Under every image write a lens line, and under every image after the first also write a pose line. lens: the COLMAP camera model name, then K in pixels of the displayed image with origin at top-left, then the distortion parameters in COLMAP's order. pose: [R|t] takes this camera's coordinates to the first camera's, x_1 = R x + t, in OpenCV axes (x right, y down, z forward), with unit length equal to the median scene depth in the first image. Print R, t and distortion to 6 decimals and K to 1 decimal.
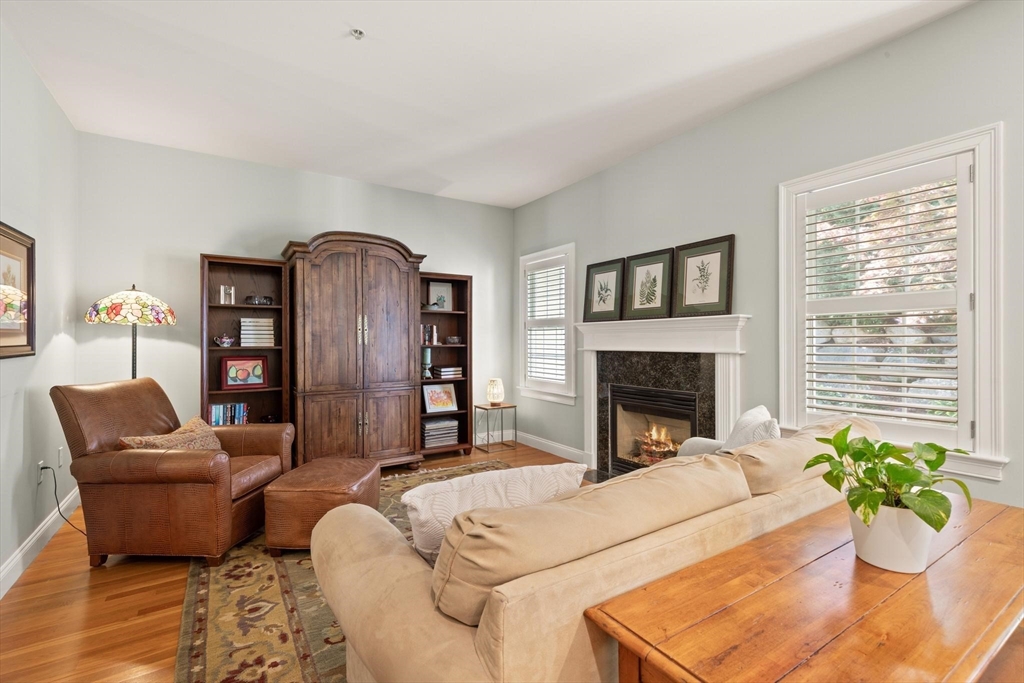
lens RADIAL K [[463.9, 0, 520.0], [0, 463.9, 341.0], [0, 0, 1]] dist [0.013830, -0.001585]
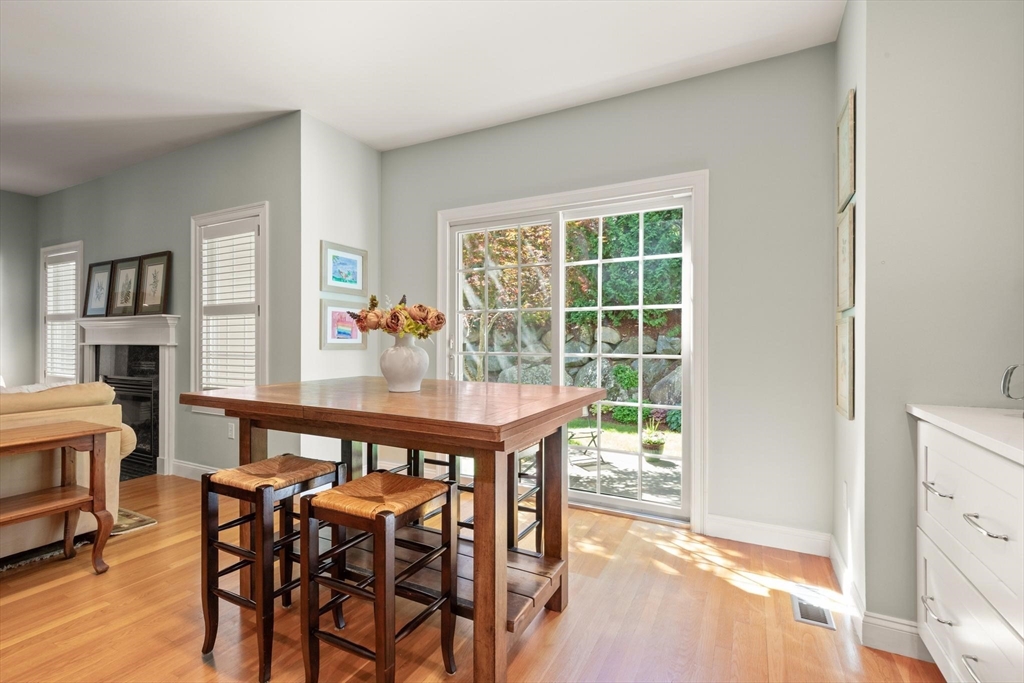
lens RADIAL K [[463.9, 0, 510.1], [0, 463.9, 341.1], [0, 0, 1]] dist [0.013830, -0.001585]
pose [[0.873268, 0.007574, 0.487182, 0.527455], [-0.006078, 0.999971, -0.004650, 0.012502], [-0.487202, 0.001100, 0.873288, -0.447825]]
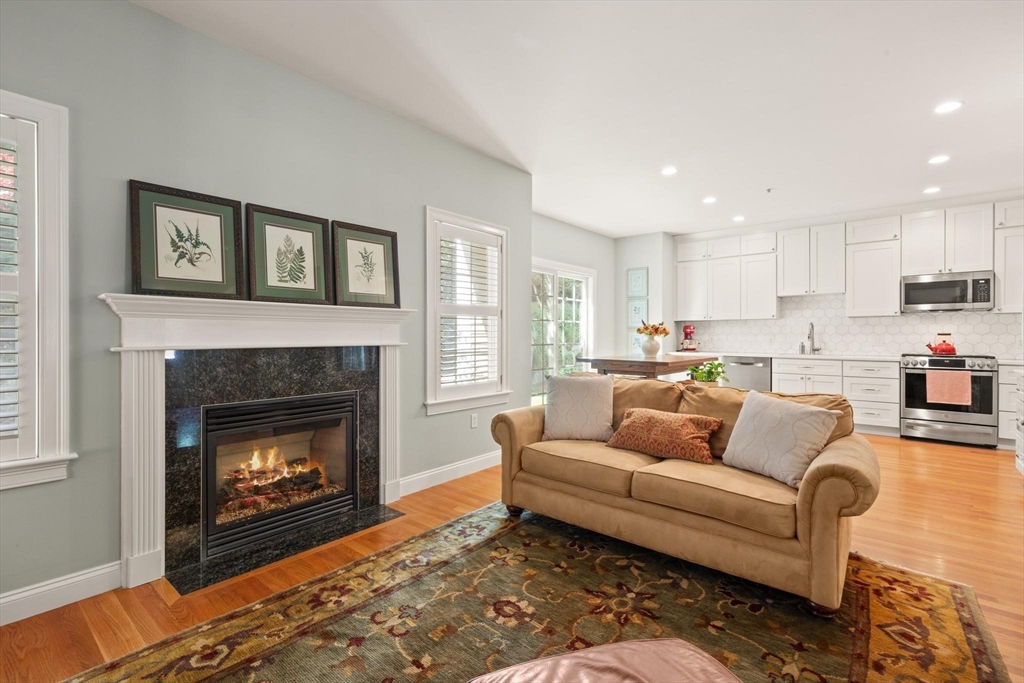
lens RADIAL K [[463.9, 0, 522.0], [0, 463.9, 335.8], [0, 0, 1]] dist [0.013830, -0.001585]
pose [[-0.302509, -0.000179, 0.953146, -0.518075], [0.000529, 1.000000, 0.000356, 0.004189], [-0.953146, 0.000612, -0.302509, 0.853618]]
